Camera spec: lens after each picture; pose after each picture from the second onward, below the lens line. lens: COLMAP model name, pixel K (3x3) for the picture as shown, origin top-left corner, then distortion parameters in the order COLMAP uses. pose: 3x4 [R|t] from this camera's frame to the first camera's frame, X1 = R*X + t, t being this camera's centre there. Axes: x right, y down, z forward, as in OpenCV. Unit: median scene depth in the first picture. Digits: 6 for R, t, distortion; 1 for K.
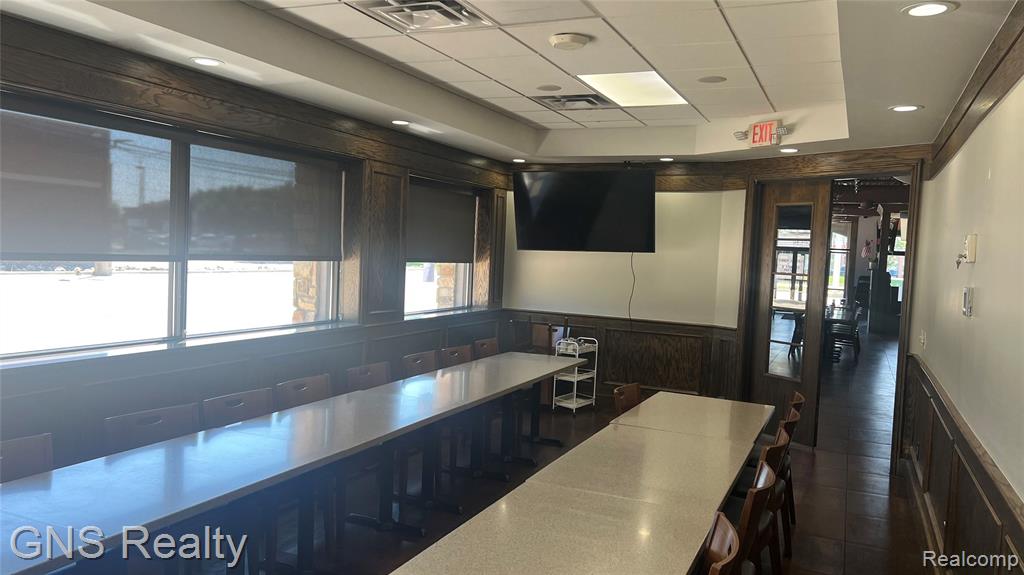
lens RADIAL K [[750.9, 0, 525.3], [0, 750.9, 288.4], [0, 0, 1]] dist [0.038158, 0.000523]
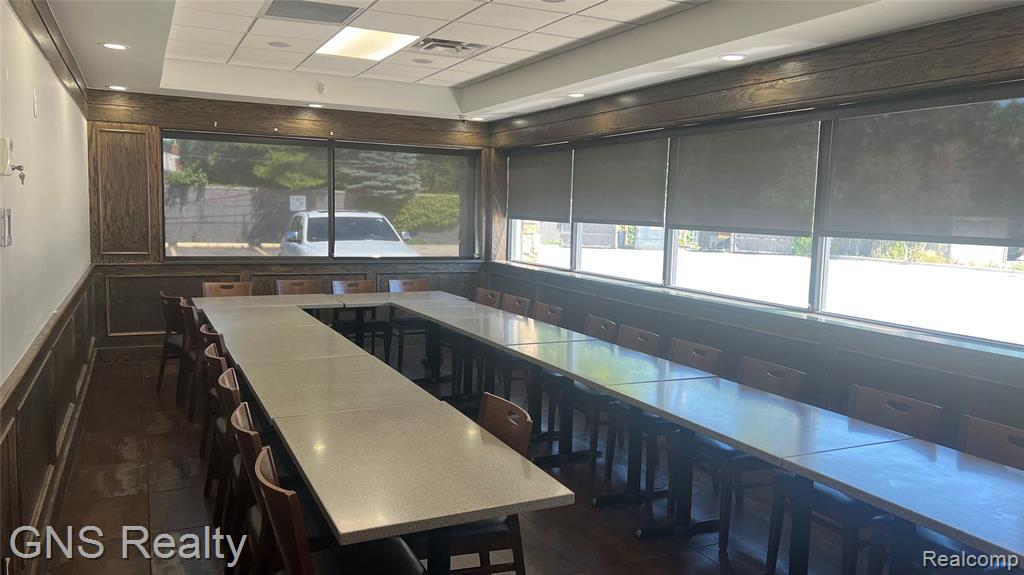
lens RADIAL K [[750.9, 0, 525.3], [0, 750.9, 288.4], [0, 0, 1]] dist [0.038158, 0.000523]
pose [[-0.629431, 0.027988, -0.776552, 0.700355], [-0.085533, 0.990783, 0.105038, -0.047377], [0.772335, 0.132535, -0.621236, 1.568442]]
